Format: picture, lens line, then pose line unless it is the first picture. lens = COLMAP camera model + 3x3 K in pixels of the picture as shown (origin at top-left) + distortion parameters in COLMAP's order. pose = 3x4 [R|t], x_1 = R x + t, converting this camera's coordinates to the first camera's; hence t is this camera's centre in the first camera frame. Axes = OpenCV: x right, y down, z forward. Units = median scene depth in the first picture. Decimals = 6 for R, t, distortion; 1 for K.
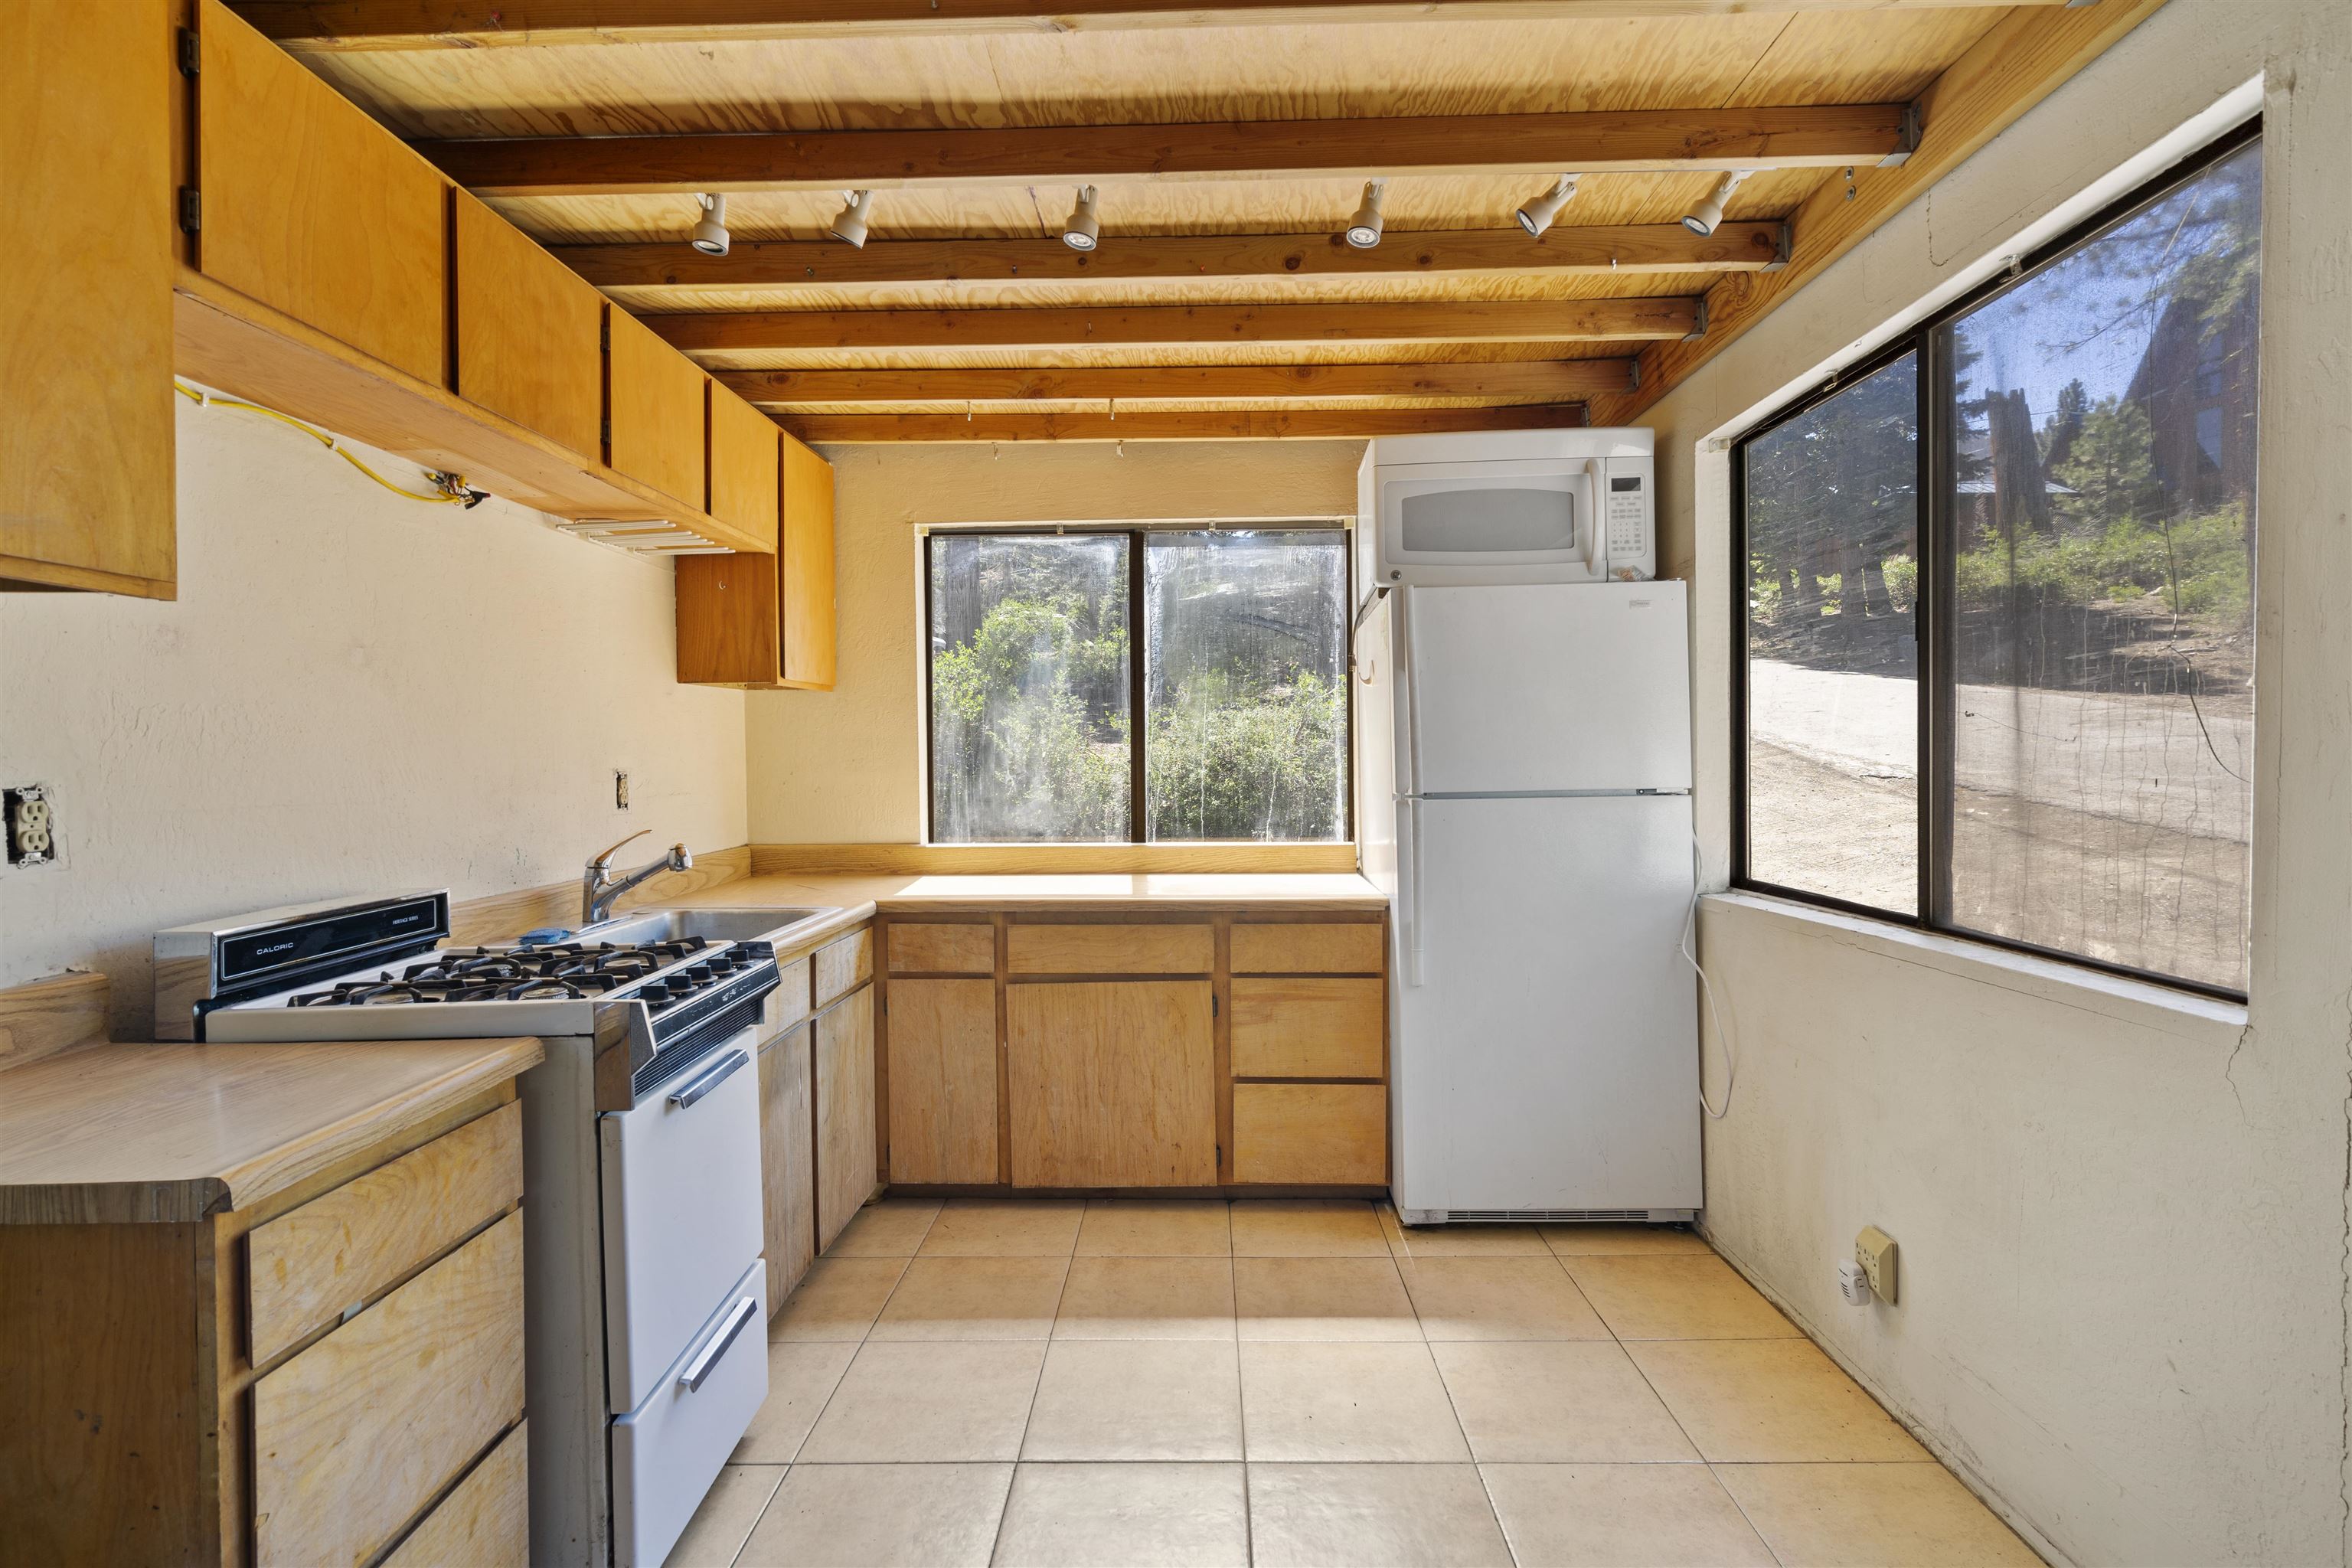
lens RADIAL K [[1065.8, 0, 1179.4], [0, 1065.8, 784.2], [0, 0, 1]] dist [-0.001157, 0.000669]
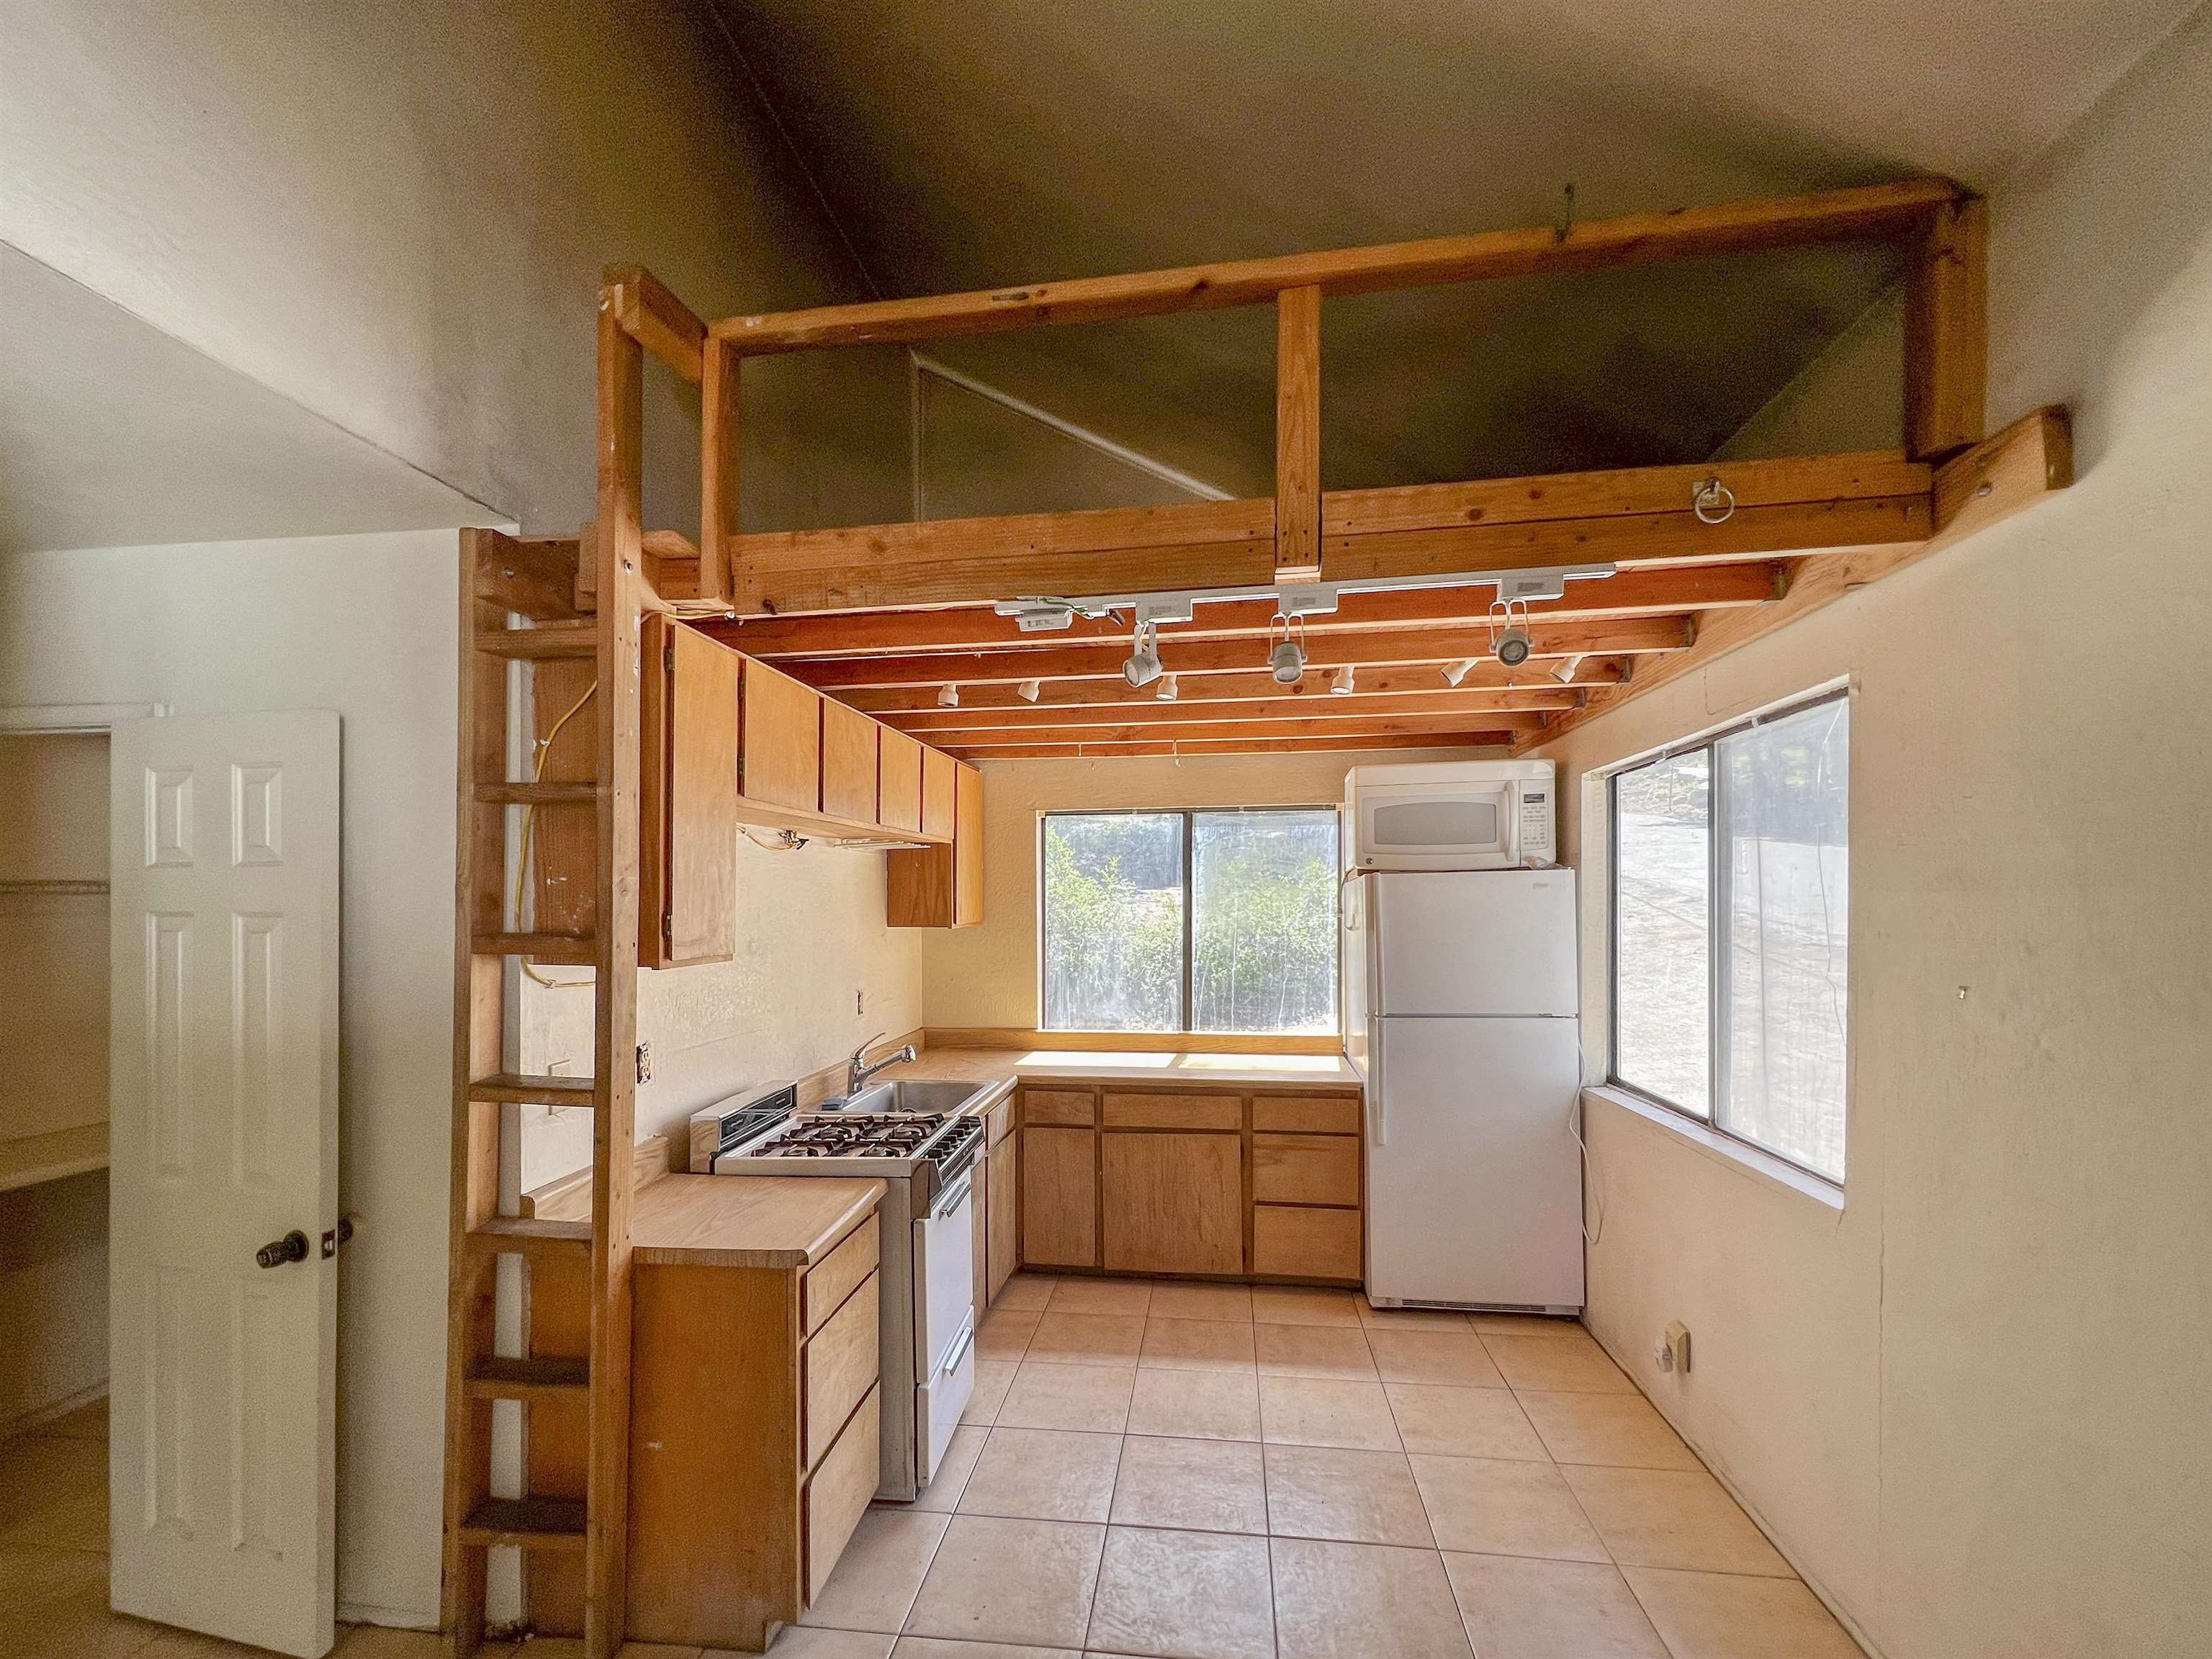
lens RADIAL K [[921.5, 0, 1102.8], [0, 921.5, 916.4], [0, 0, 1]] dist [-0.002361, -0.000223]
pose [[0.994076, 0.006170, -0.108509, -0.023429], [-0.006955, 0.999952, -0.006858, -0.112388], [0.108461, 0.007572, 0.994072, -0.301919]]
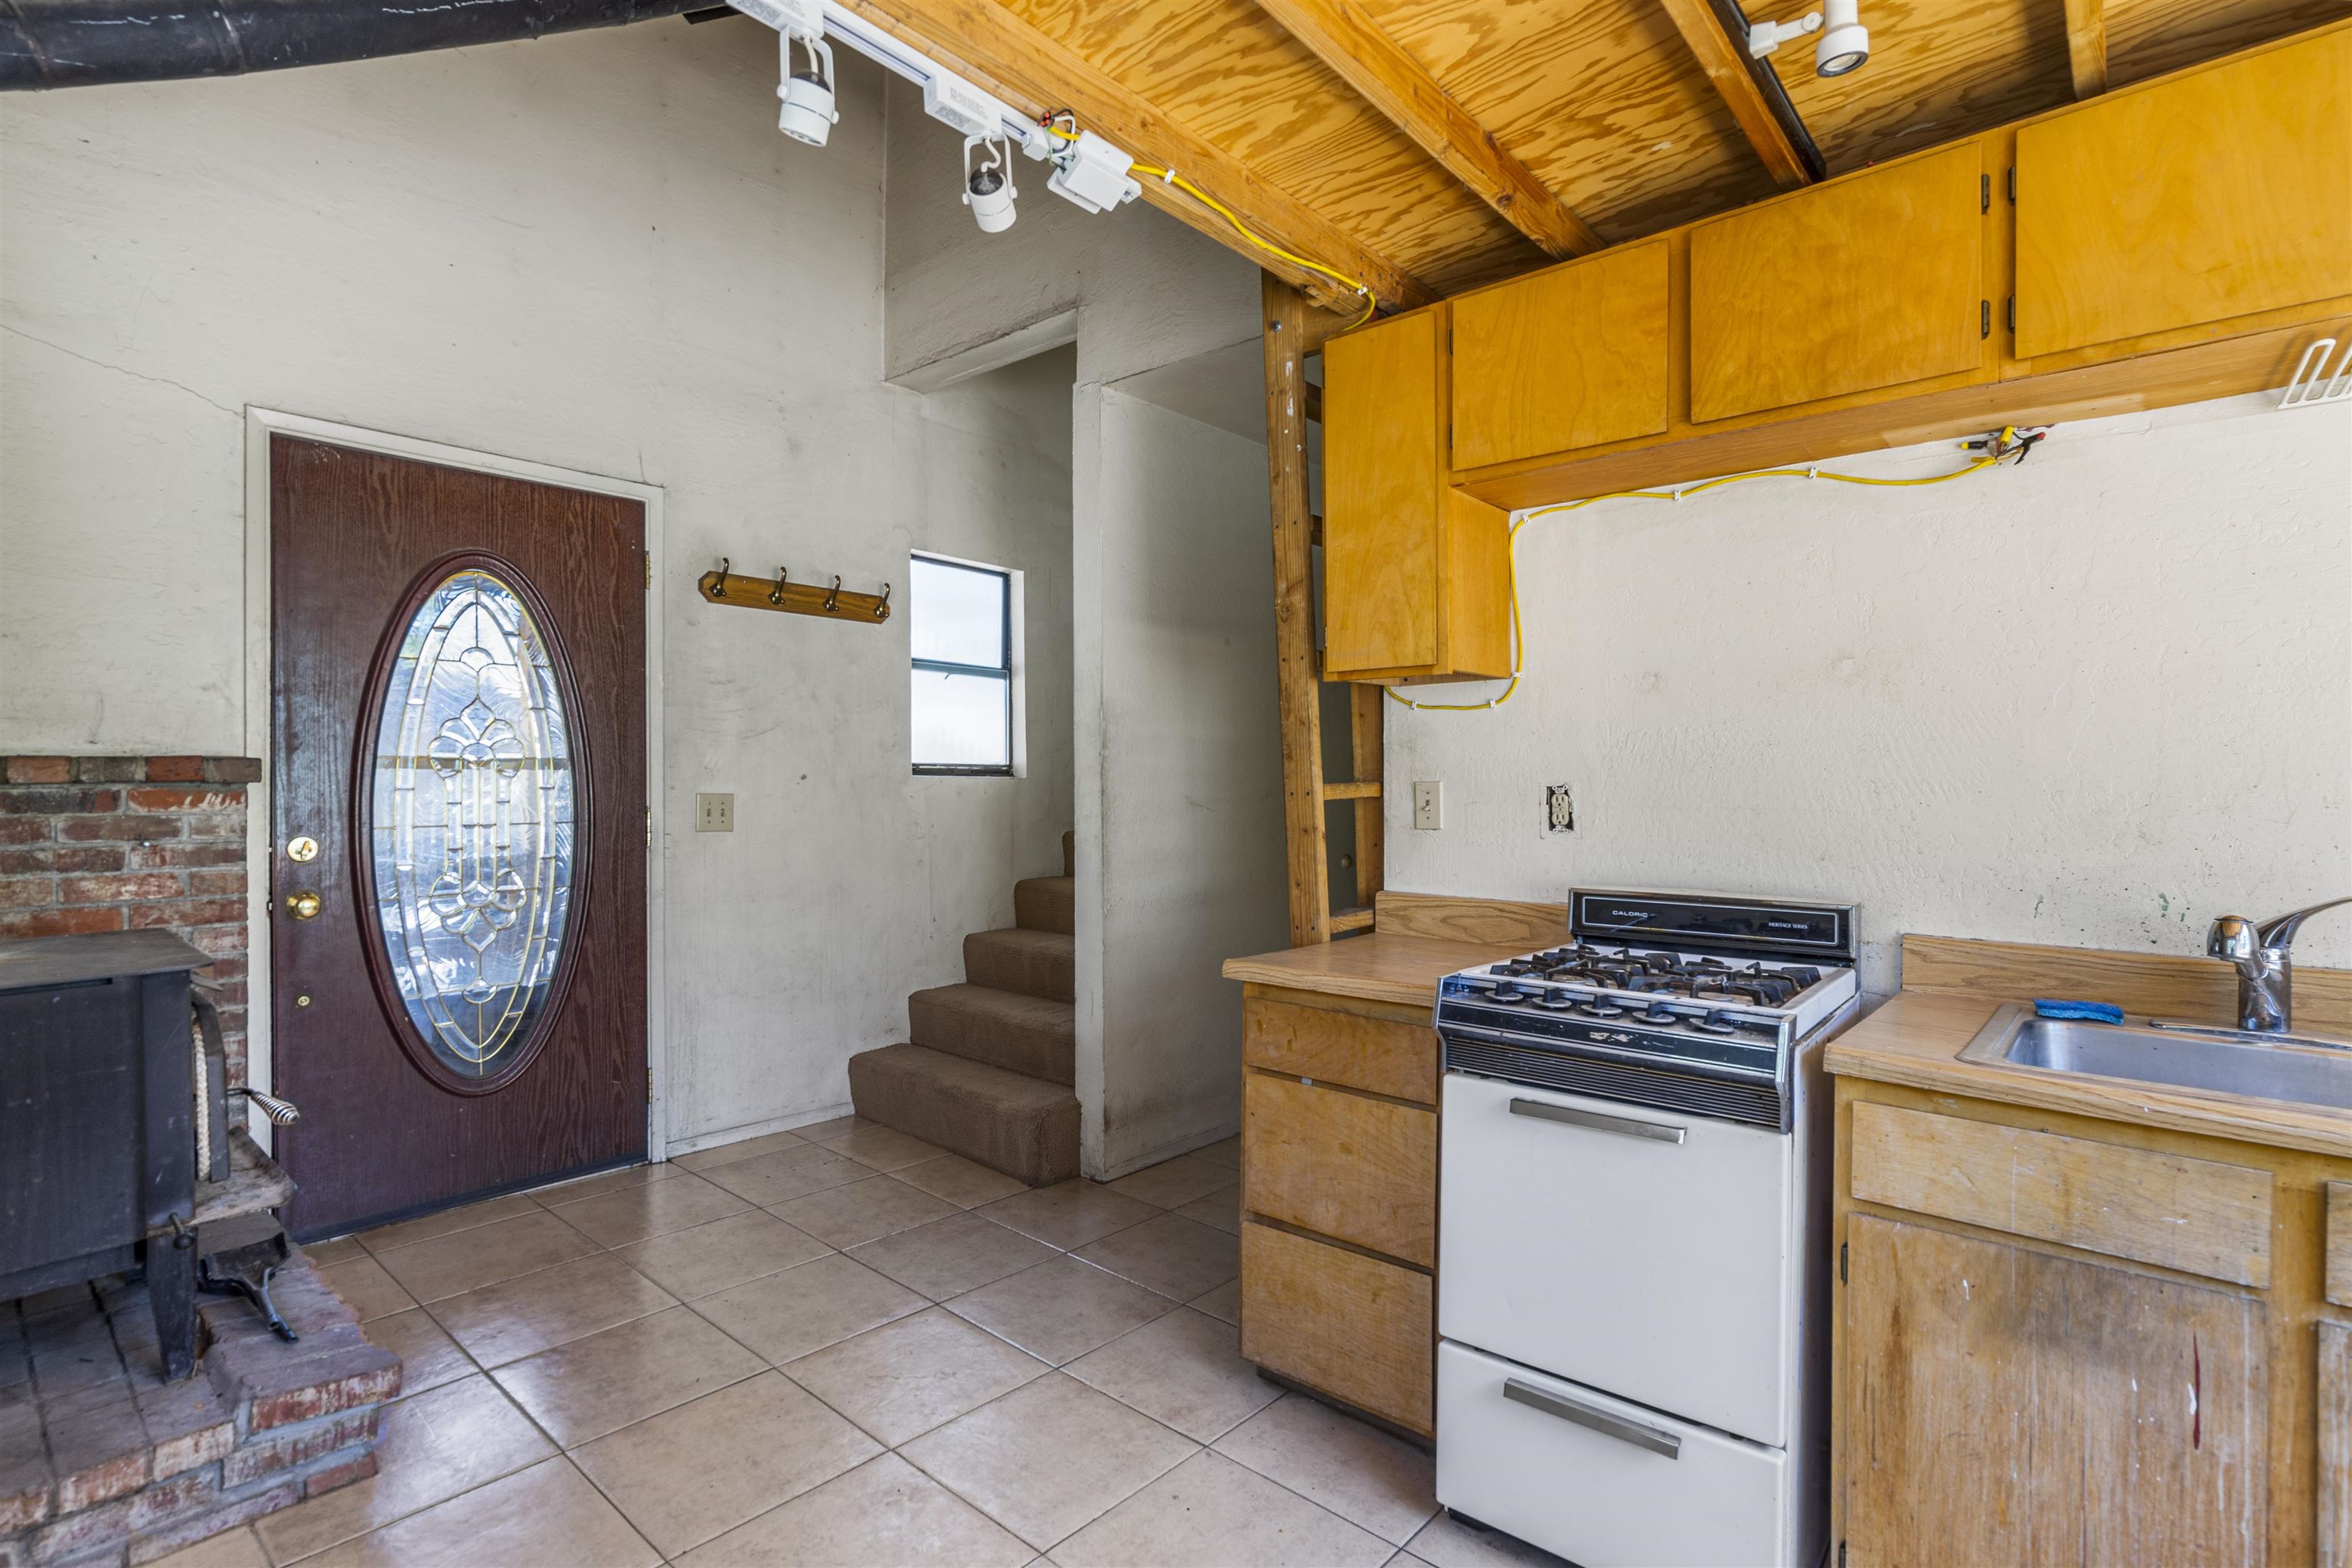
lens RADIAL K [[1144.3, 0, 1171.4], [0, 1144.3, 798.0], [0, 0, 1]] dist [0.002011, 0.001149]
pose [[-0.641522, 0.012271, -0.767007, 0.328658], [-0.024133, 0.999054, 0.036169, -0.013549], [0.766725, 0.041713, -0.640619, 0.827508]]
